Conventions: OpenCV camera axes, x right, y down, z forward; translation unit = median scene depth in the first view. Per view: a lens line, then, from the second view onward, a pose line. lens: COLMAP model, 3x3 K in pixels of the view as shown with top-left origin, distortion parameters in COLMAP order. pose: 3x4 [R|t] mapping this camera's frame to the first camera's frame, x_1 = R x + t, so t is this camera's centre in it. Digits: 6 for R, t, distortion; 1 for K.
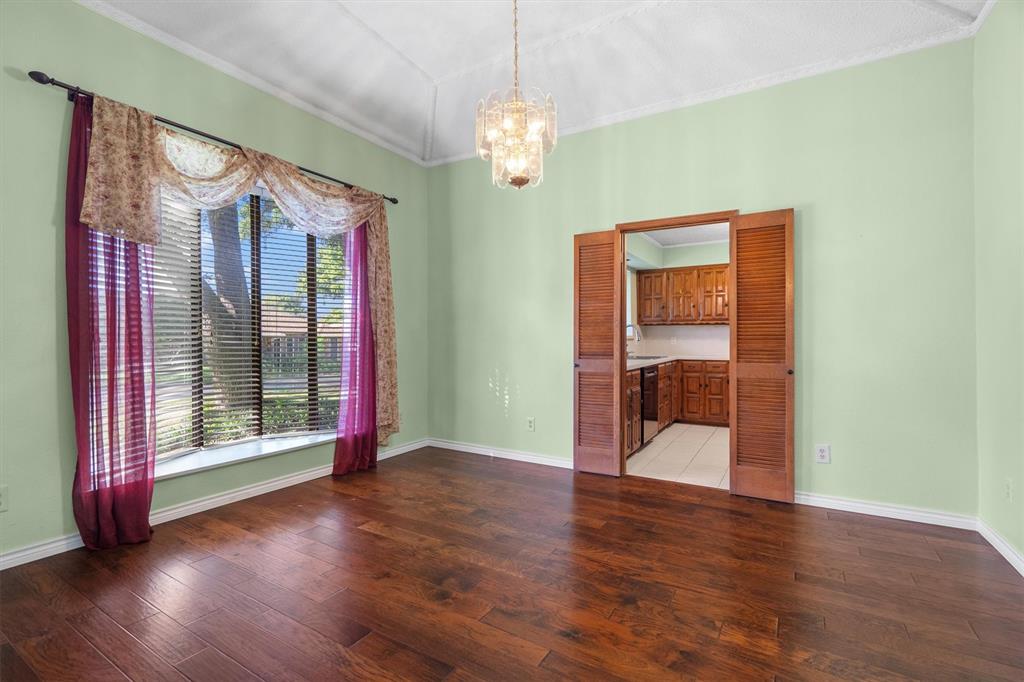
lens RADIAL K [[482.9, 0, 505.1], [0, 482.9, 336.3], [0, 0, 1]] dist [-0.000789, 0.000273]
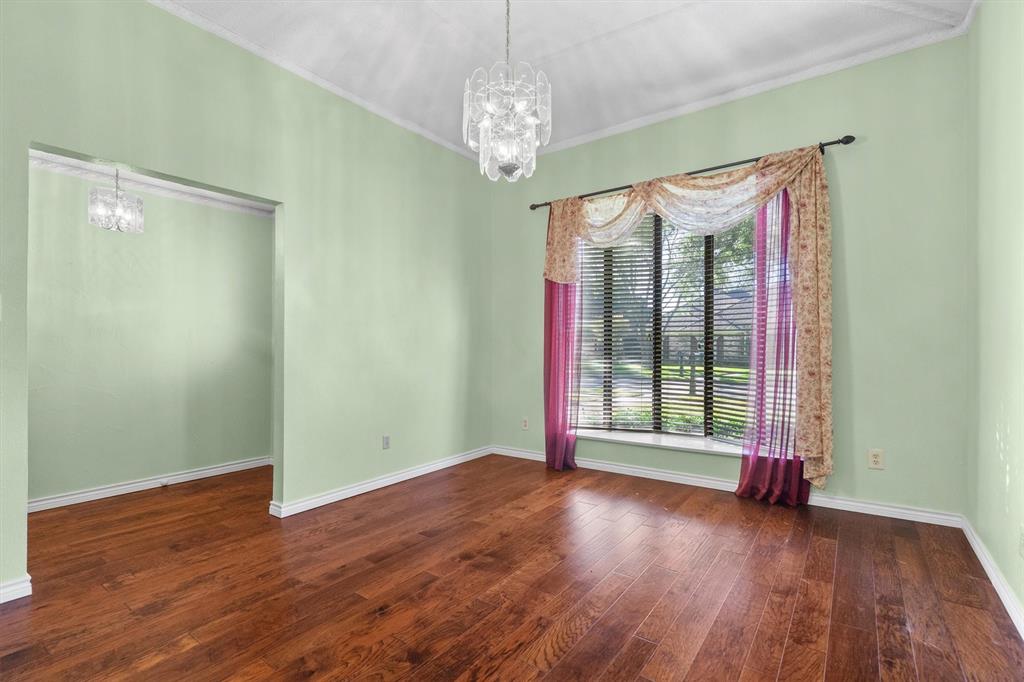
lens RADIAL K [[482.9, 0, 505.1], [0, 482.9, 336.3], [0, 0, 1]] dist [-0.000789, 0.000273]
pose [[-0.112449, -0.020185, -0.993452, 0.705347], [0.012678, 0.999683, -0.021747, 0.011871], [0.993577, -0.015040, -0.112158, 0.824336]]
